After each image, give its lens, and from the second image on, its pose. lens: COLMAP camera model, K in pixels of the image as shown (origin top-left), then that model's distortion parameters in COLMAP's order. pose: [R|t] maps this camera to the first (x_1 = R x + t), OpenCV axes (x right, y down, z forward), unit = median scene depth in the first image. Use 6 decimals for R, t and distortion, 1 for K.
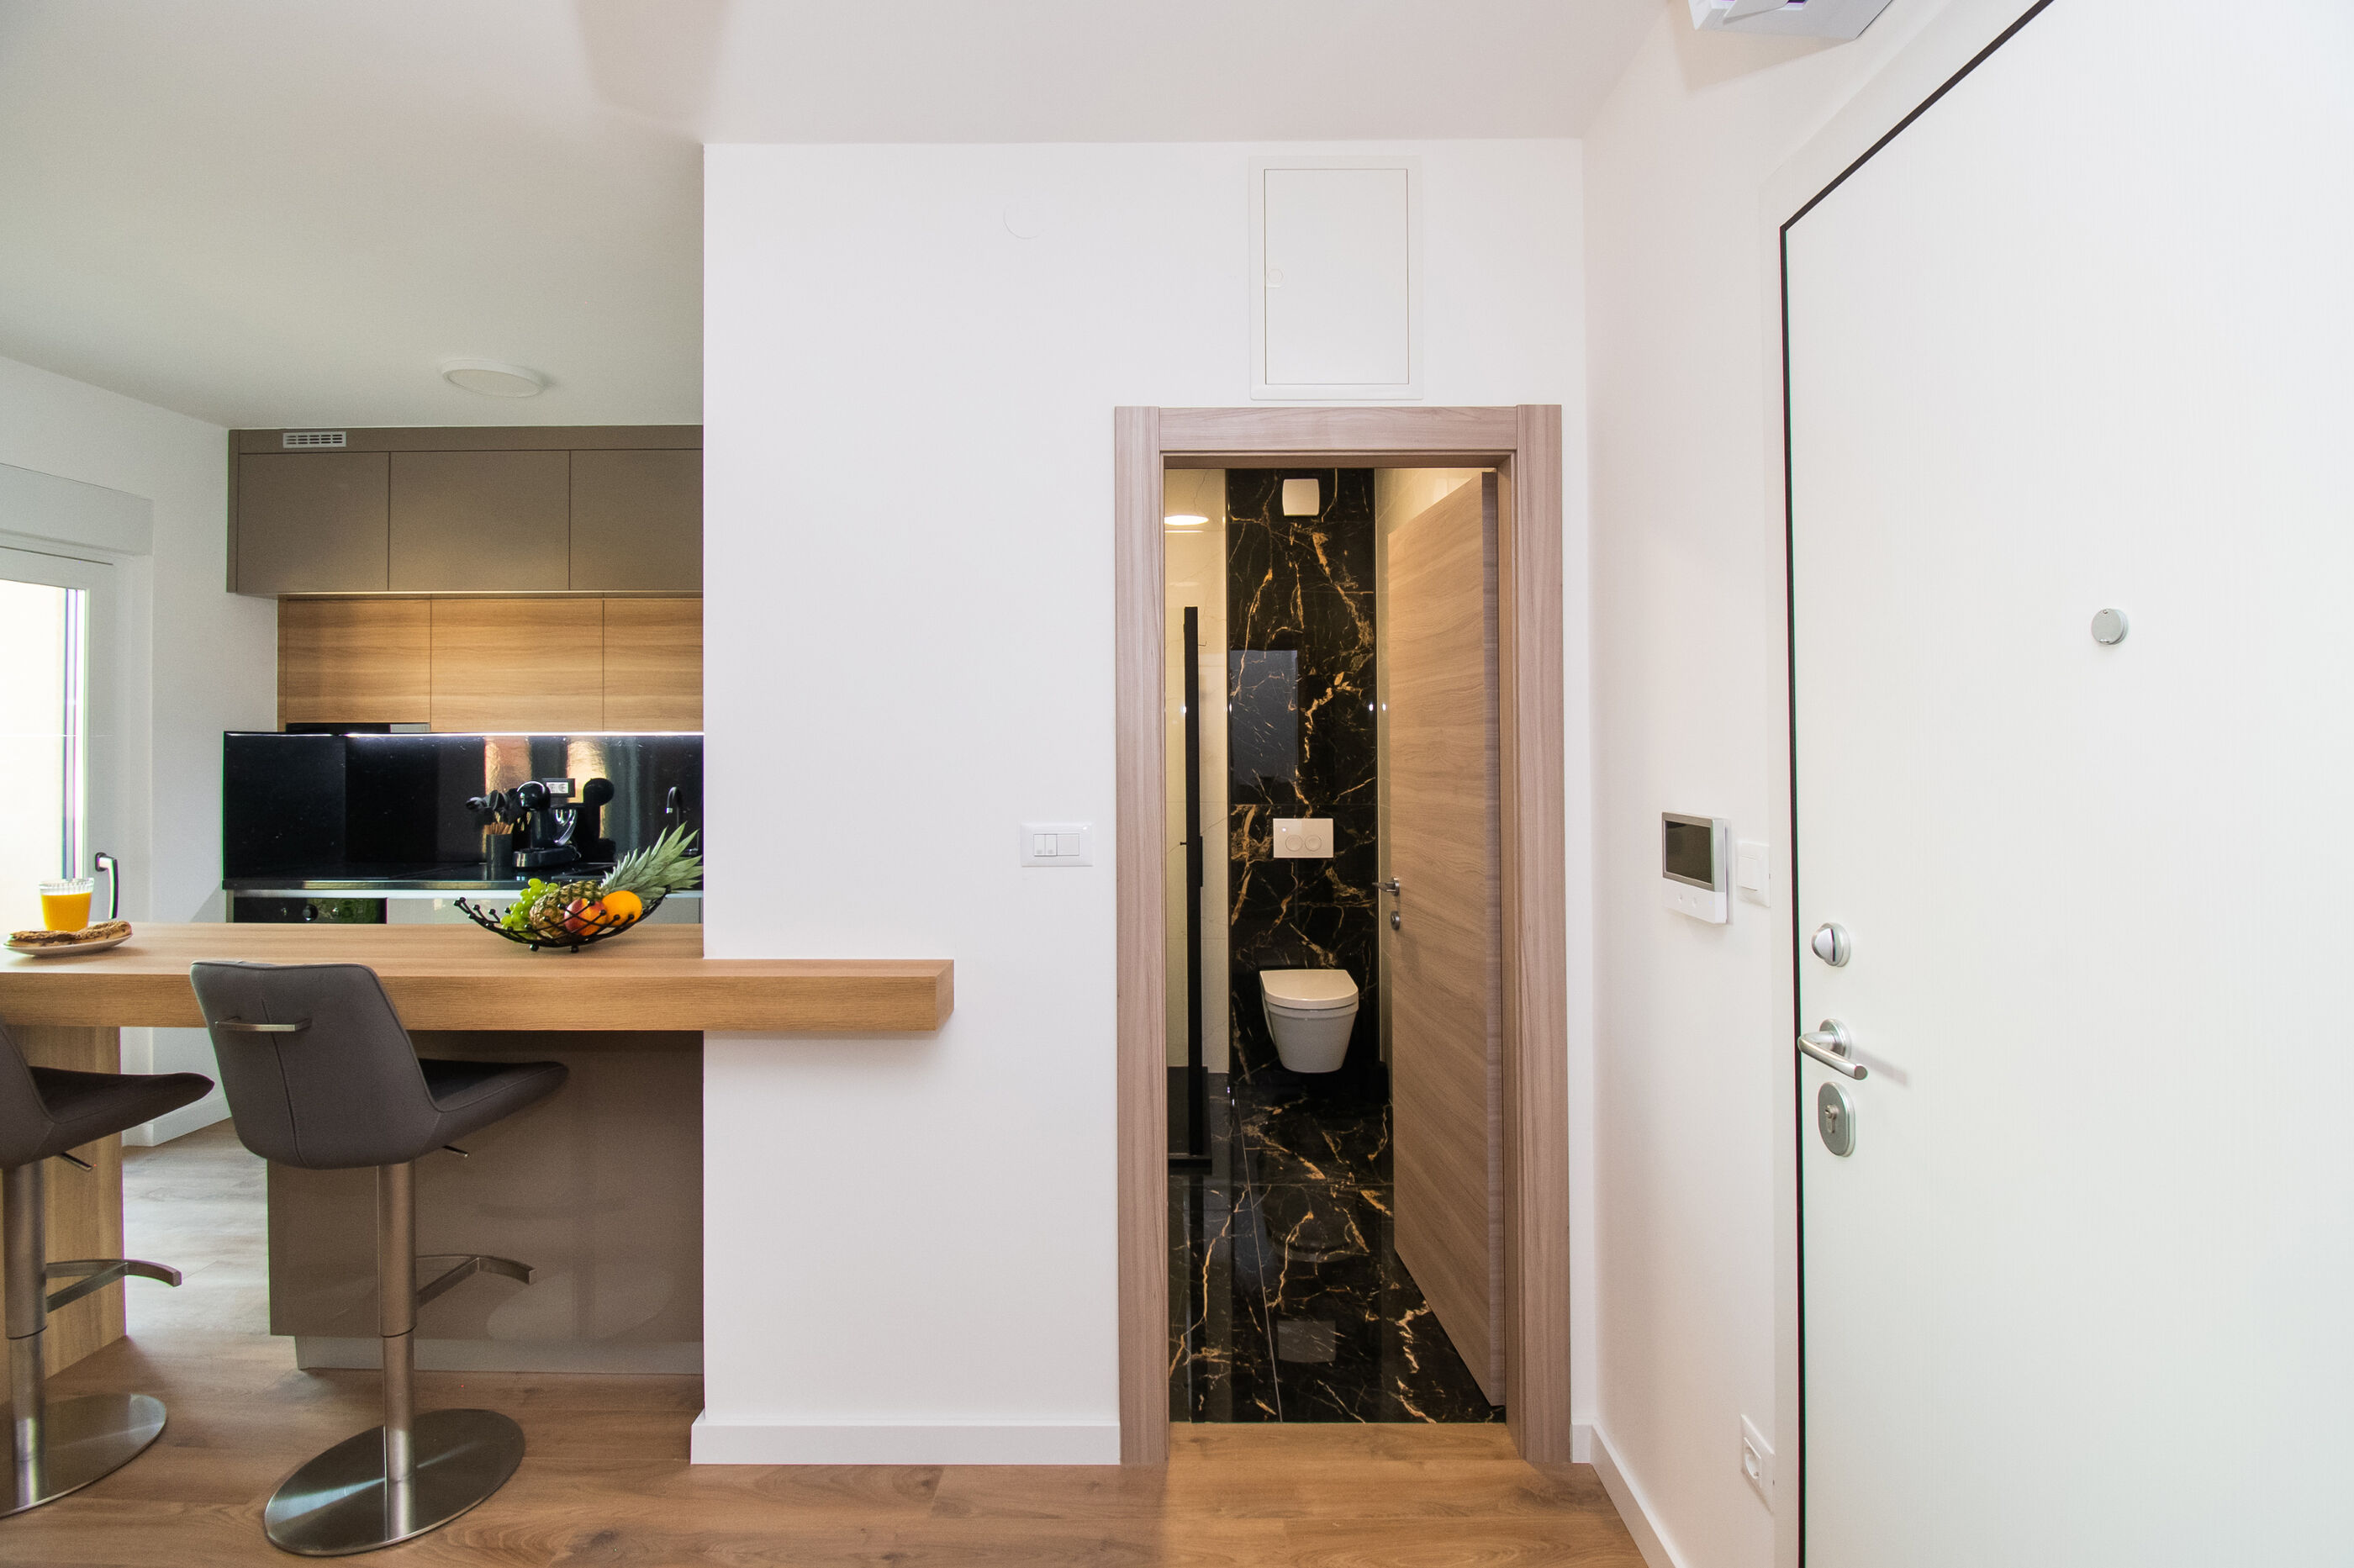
lens RADIAL K [[1029.3, 0, 1199.2], [0, 1029.3, 731.7], [0, 0, 1]] dist [0.007937, -0.013844]
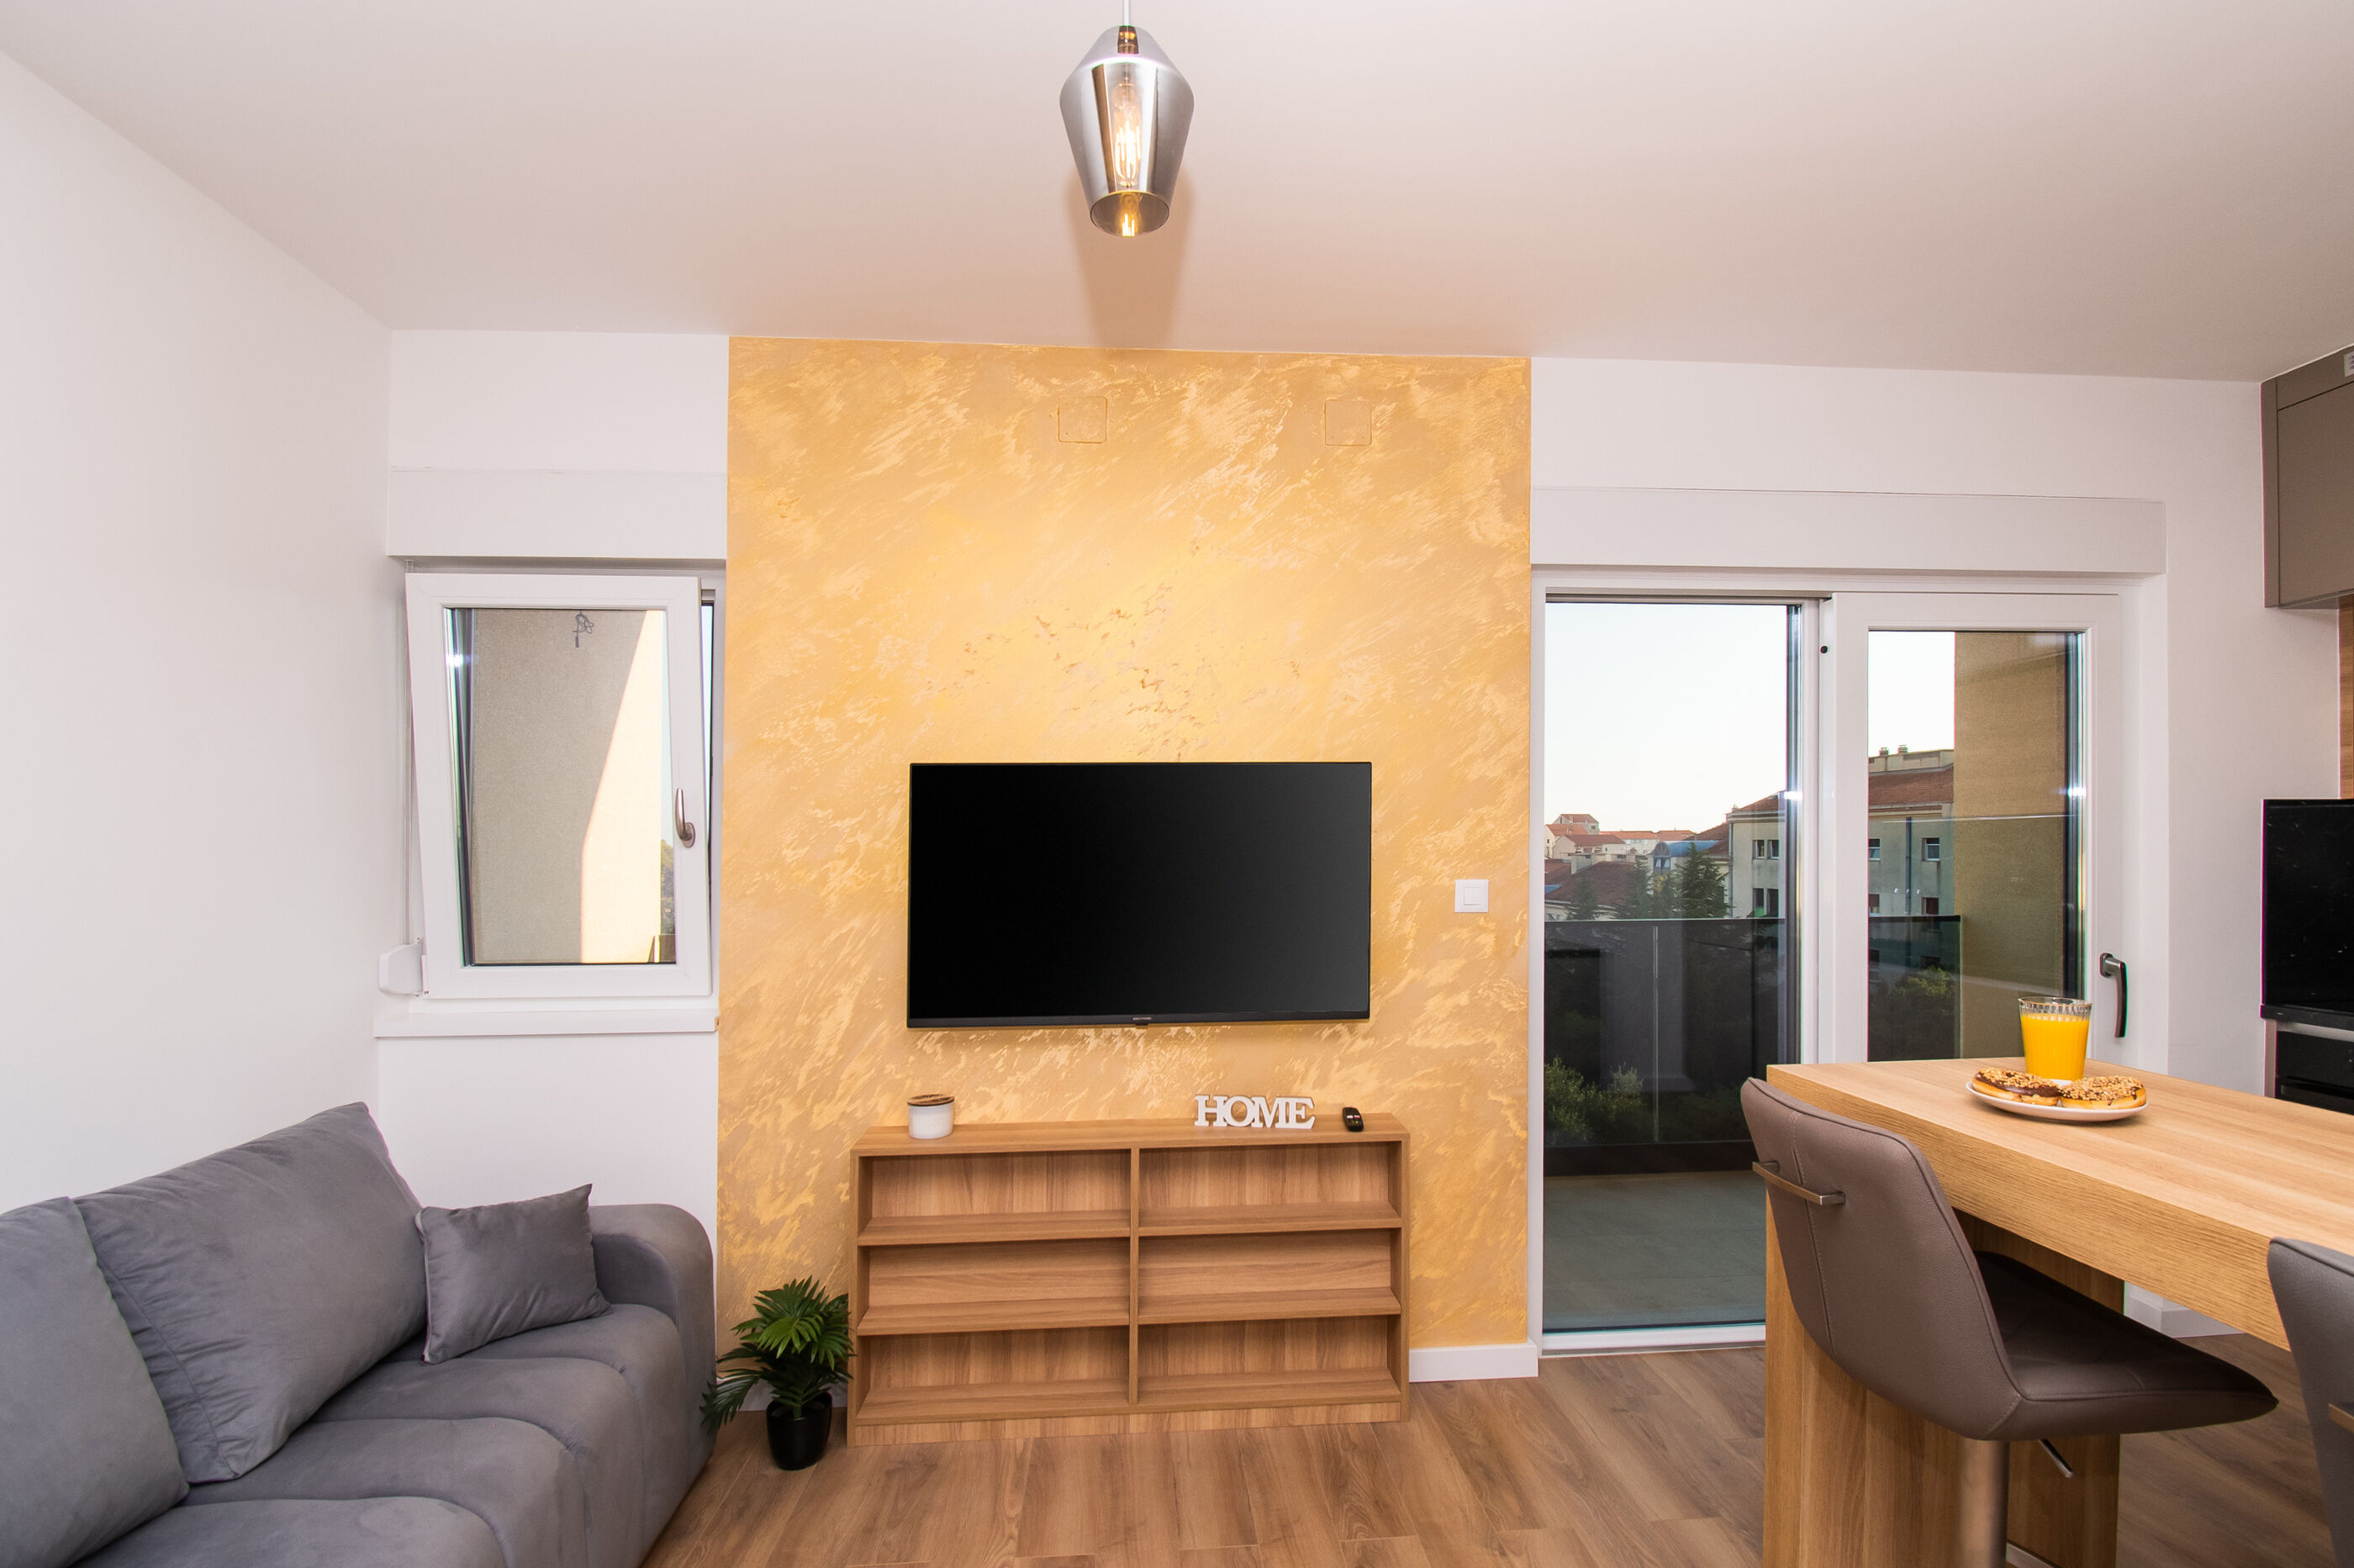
lens RADIAL K [[1069.3, 0, 1168.1], [0, 1069.3, 848.0], [0, 0, 1]] dist [0.010192, -0.016354]
pose [[0.022760, 0.009154, -0.999699, -0.343979], [0.013513, 0.999864, 0.009463, 0.020879], [0.999650, -0.013724, 0.022633, 0.328777]]
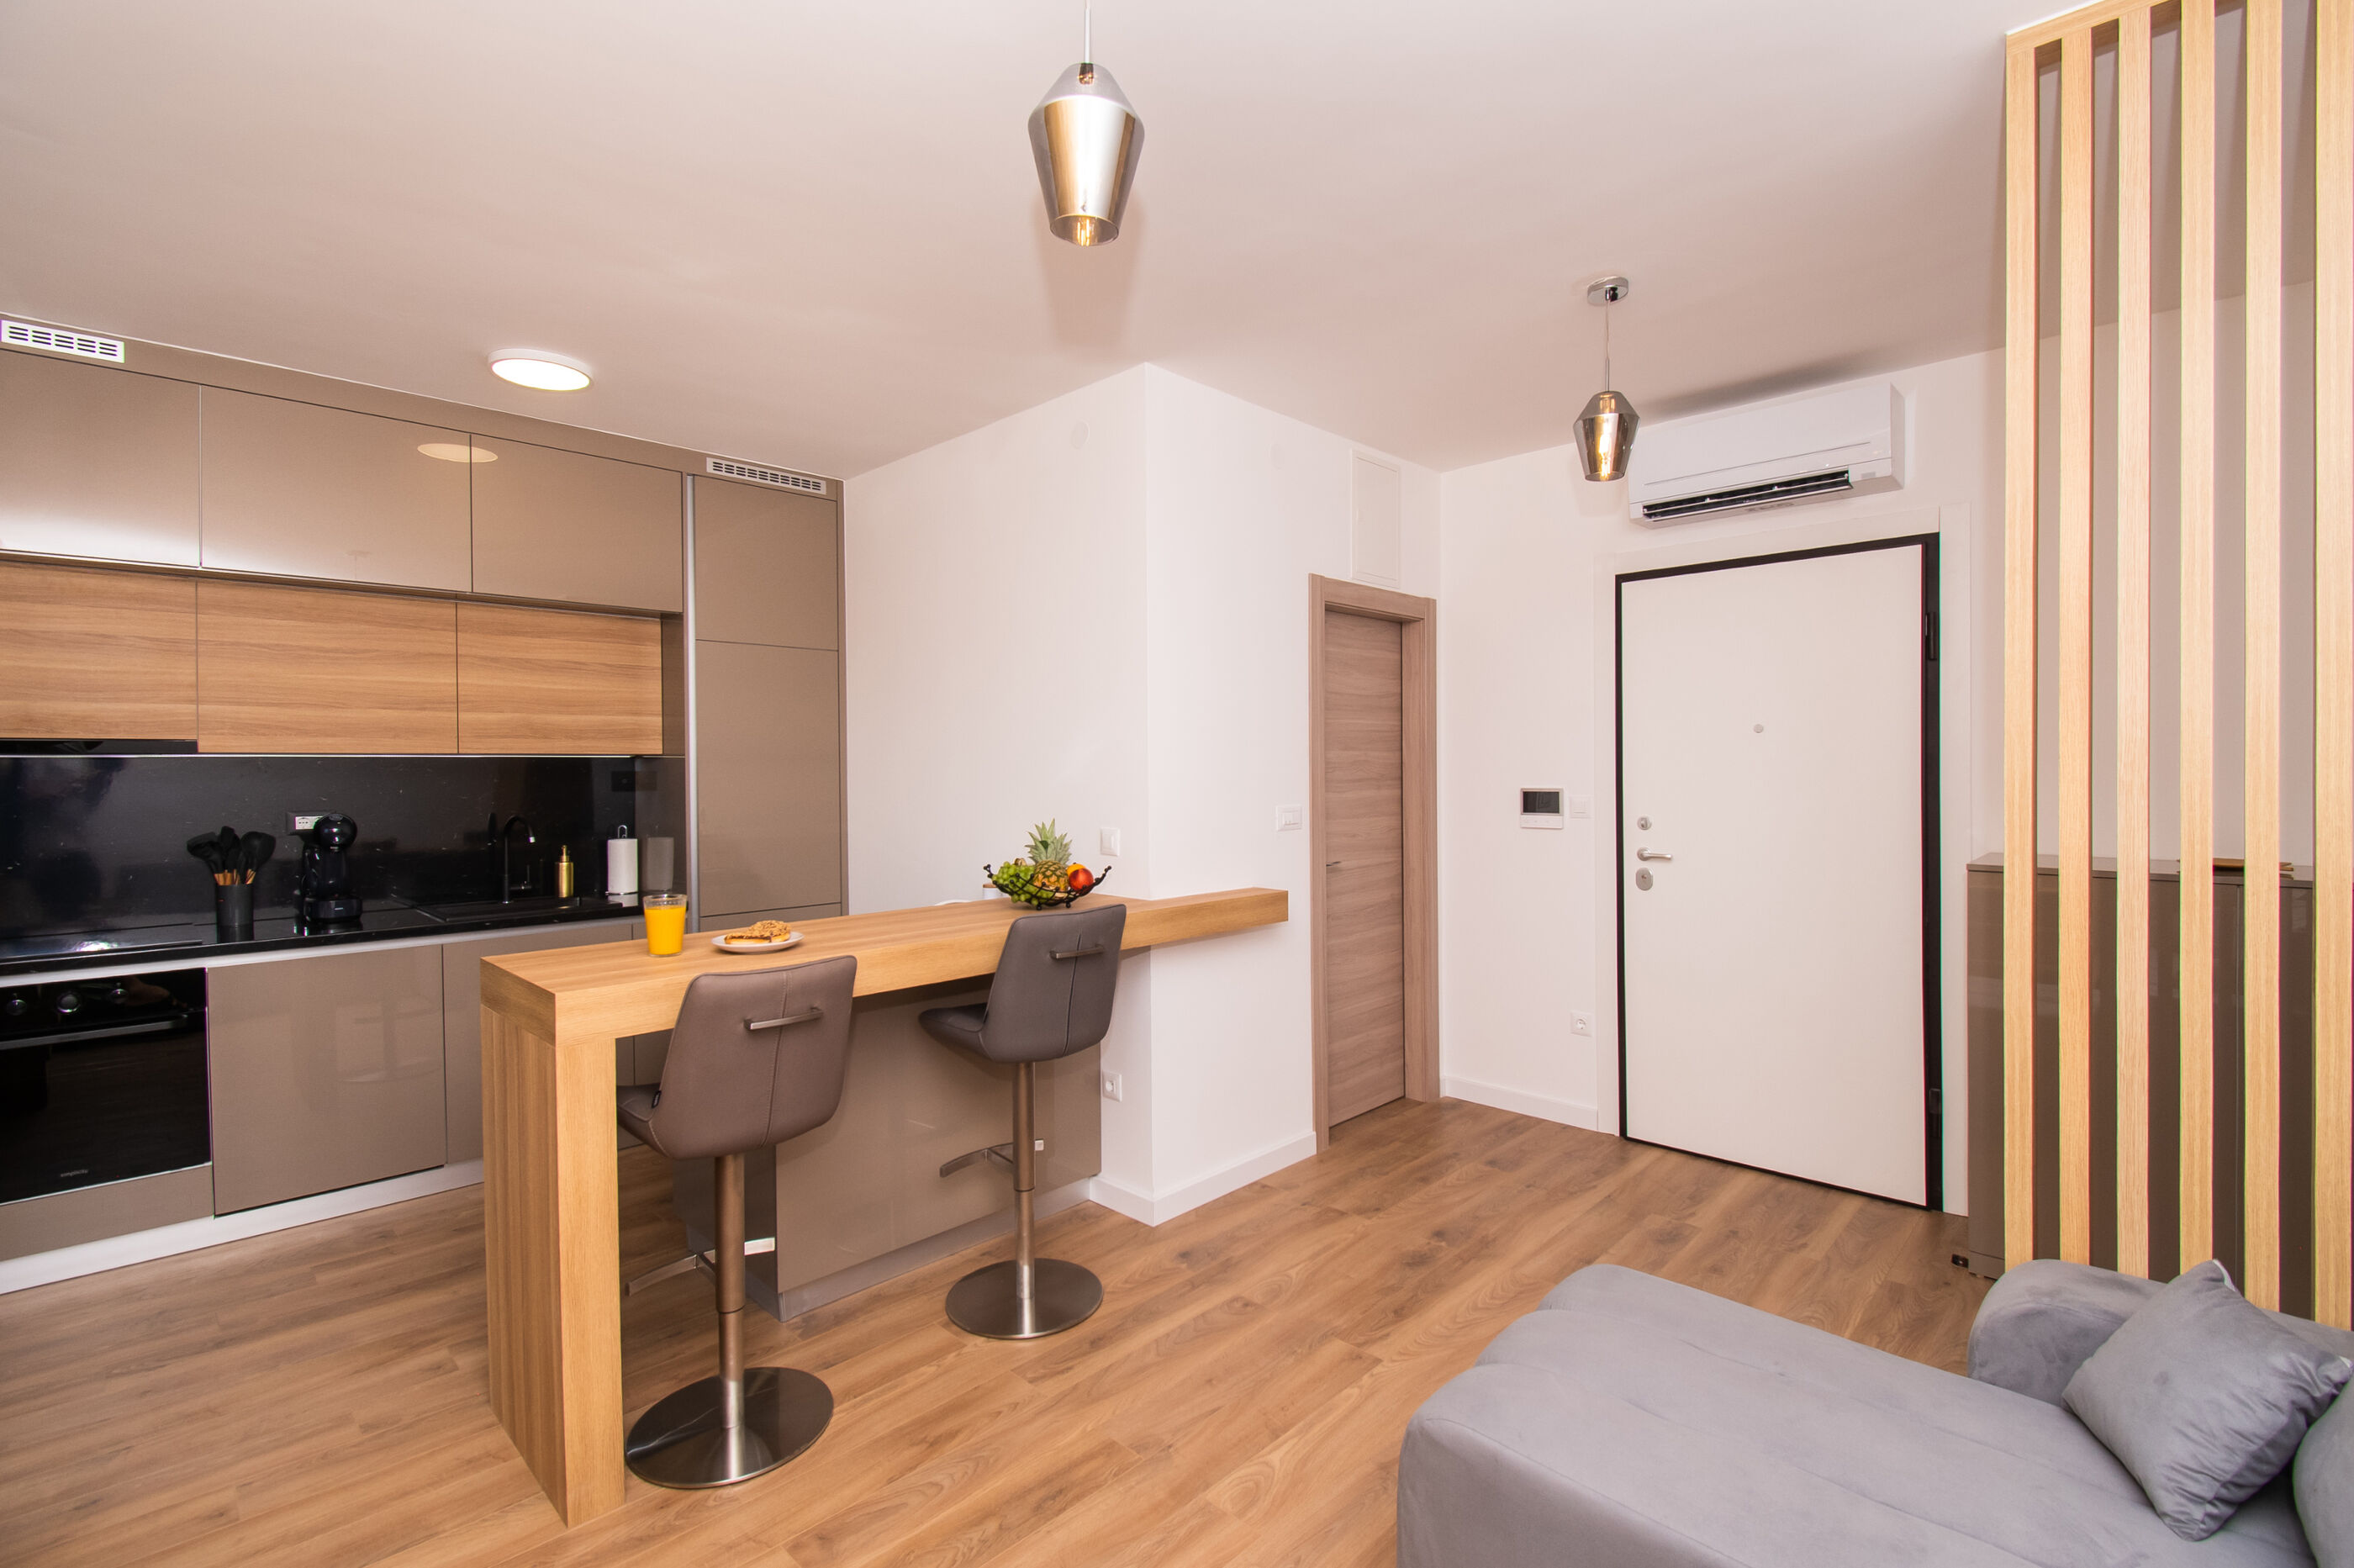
lens RADIAL K [[1047.8, 0, 1190.2], [0, 1047.8, 778.8], [0, 0, 1]] dist [0.006958, -0.016548]
pose [[0.691098, -0.009215, 0.722702, -1.205999], [-0.000441, 0.999913, 0.013172, 0.015013], [-0.722761, -0.009422, 0.691034, -0.091726]]
